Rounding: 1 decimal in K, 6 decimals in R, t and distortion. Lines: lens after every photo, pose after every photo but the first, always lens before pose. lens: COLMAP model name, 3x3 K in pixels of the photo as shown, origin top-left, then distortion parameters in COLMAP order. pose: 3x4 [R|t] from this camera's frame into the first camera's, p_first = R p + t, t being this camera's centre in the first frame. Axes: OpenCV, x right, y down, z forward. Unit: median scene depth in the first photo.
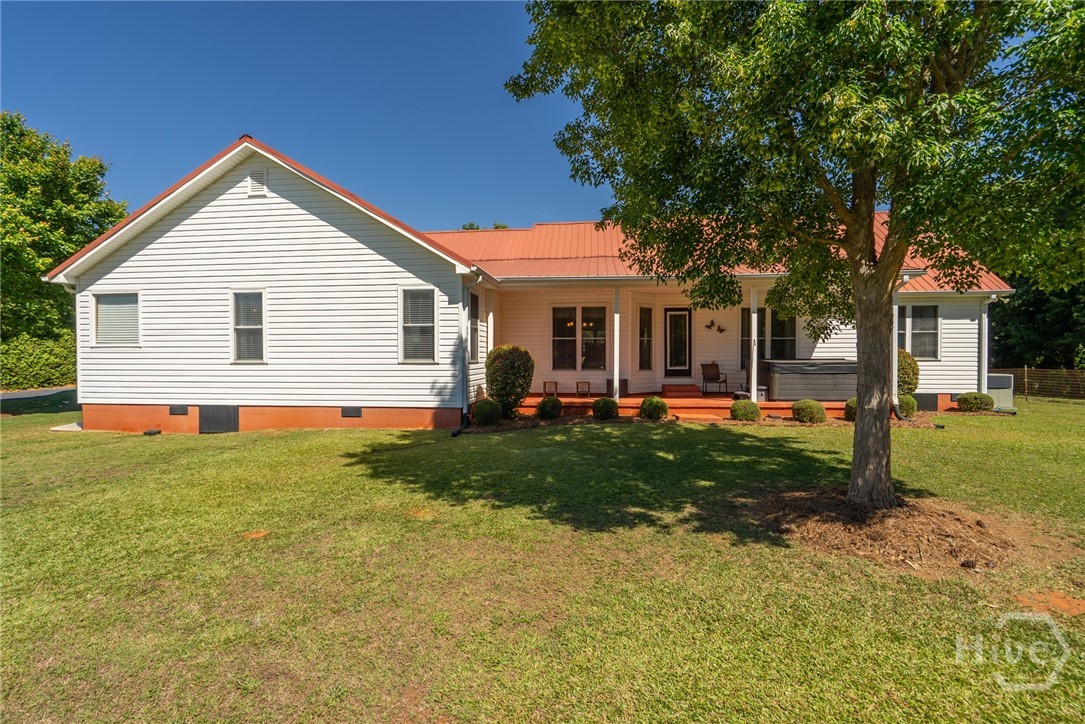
lens RADIAL K [[491.8, 0, 541.2], [0, 491.8, 358.6], [0, 0, 1]] dist [-0.012174, 0.002055]
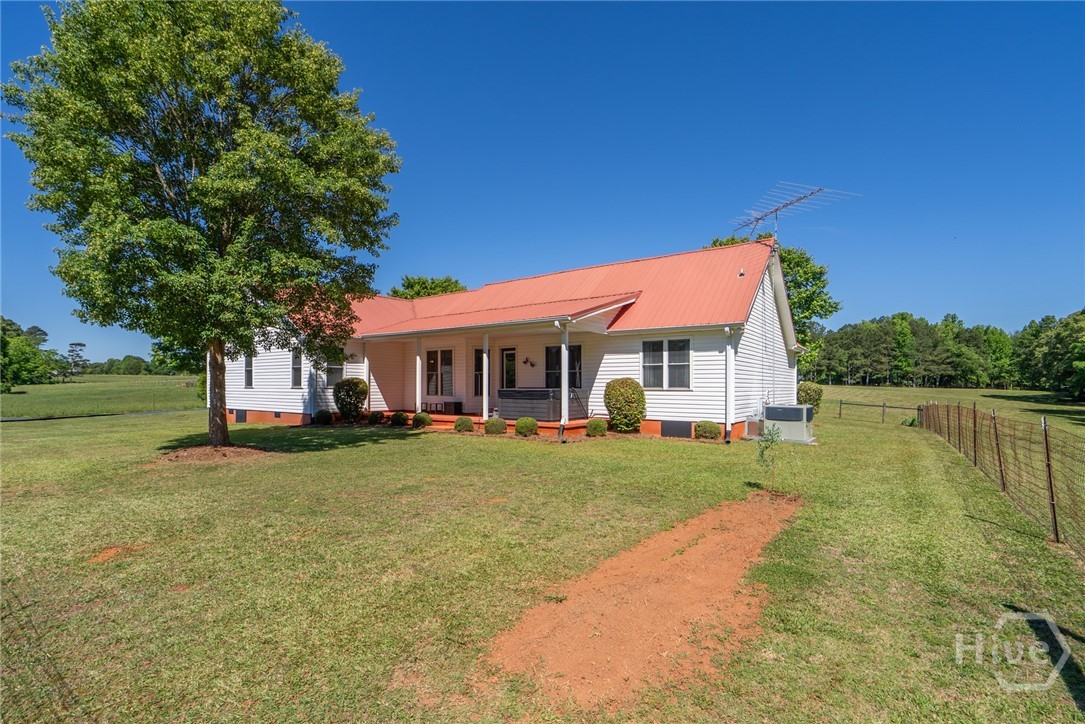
lens RADIAL K [[491.8, 0, 547.4], [0, 491.8, 380.9], [0, 0, 1]] dist [-0.012174, 0.002055]
pose [[0.875317, 0.000172, -0.483550, 1.301257], [-0.010018, 0.999792, -0.017780, 0.005926], [0.483446, 0.020407, 0.875136, -0.107377]]
